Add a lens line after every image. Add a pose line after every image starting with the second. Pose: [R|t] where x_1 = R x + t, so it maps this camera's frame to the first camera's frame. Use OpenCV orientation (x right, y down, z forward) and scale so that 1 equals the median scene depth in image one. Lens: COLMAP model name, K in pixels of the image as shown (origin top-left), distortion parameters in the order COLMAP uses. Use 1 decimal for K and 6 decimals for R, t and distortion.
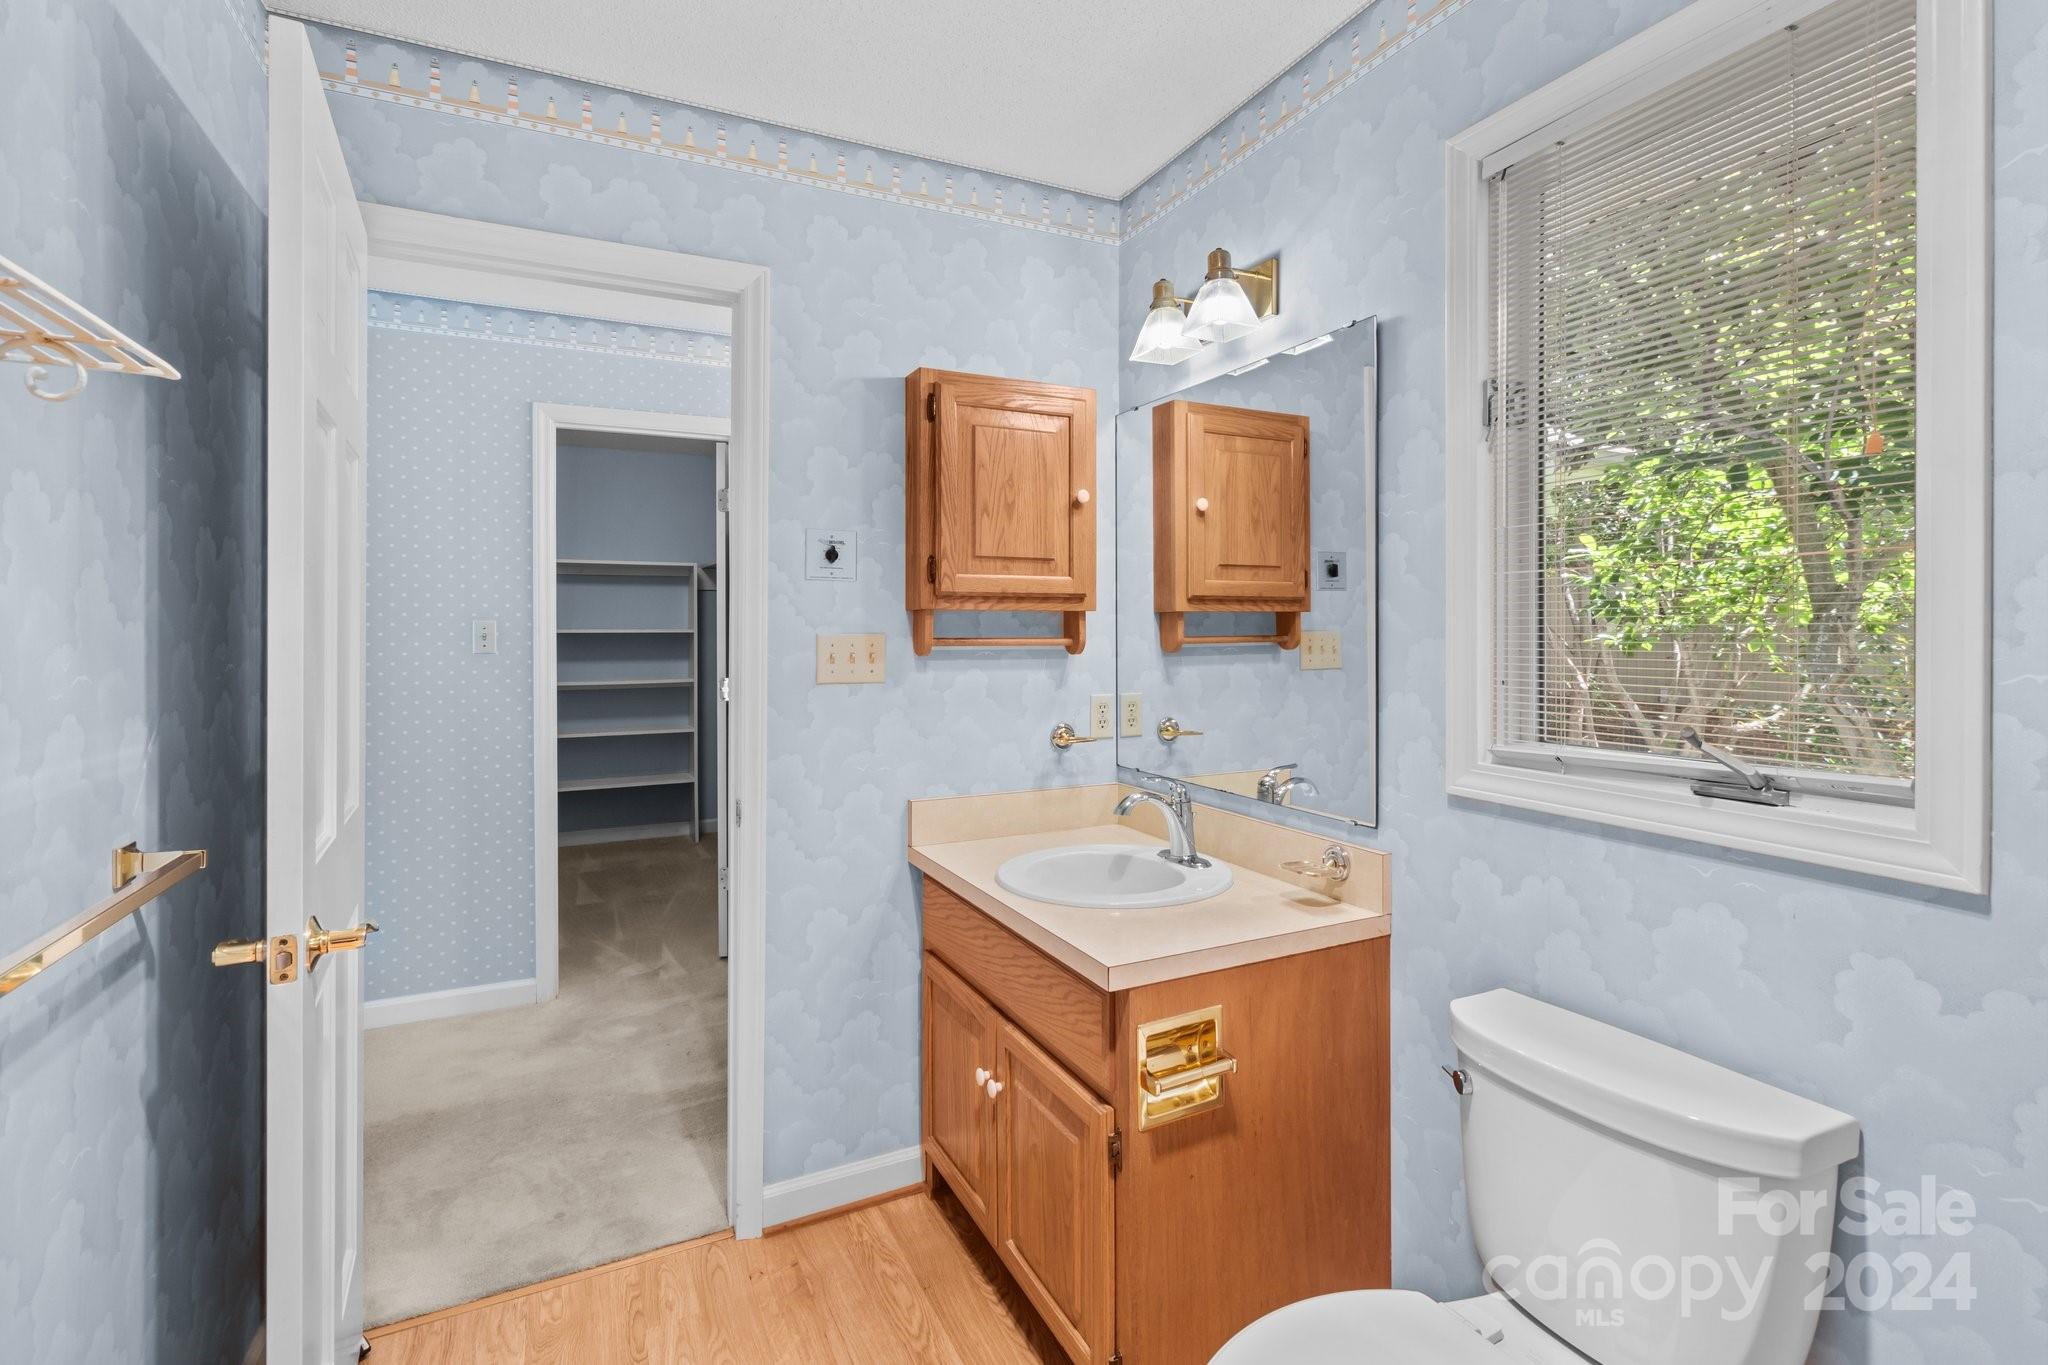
lens RADIAL K [[941.9, 0, 1026.4], [0, 941.9, 633.3], [0, 0, 1]] dist [0.000616, 0.000235]
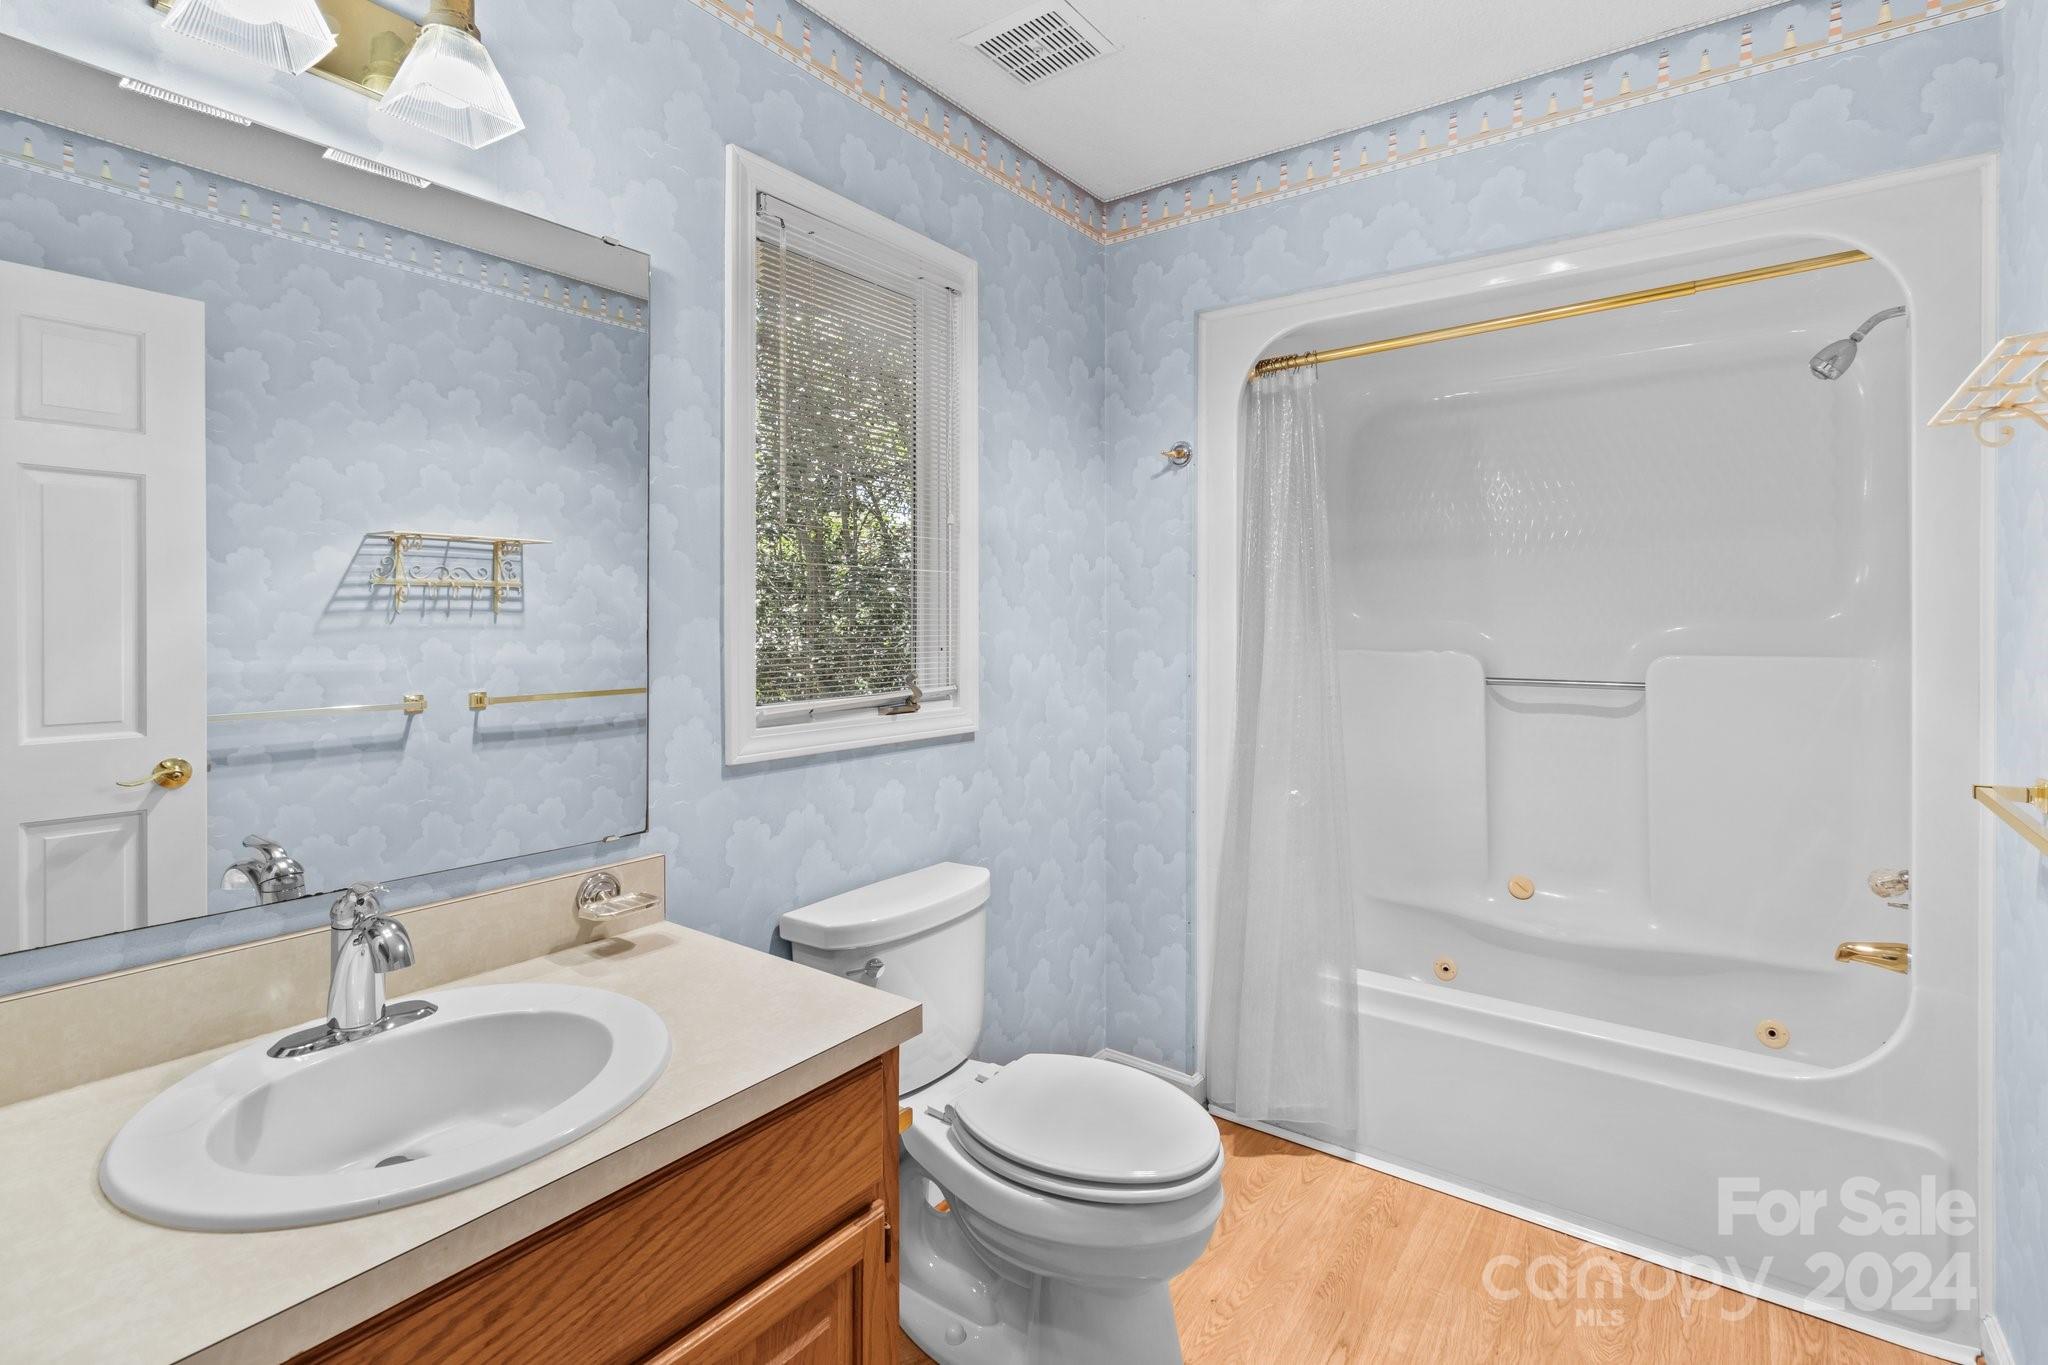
lens RADIAL K [[941.9, 0, 1018.3], [0, 941.9, 620.8], [0, 0, 1]] dist [0.000616, 0.000235]
pose [[-0.442976, -0.008303, 0.896495, -0.789113], [-0.006837, 0.999959, 0.005883, 0.000549], [-0.896508, -0.003523, -0.443014, 1.456307]]
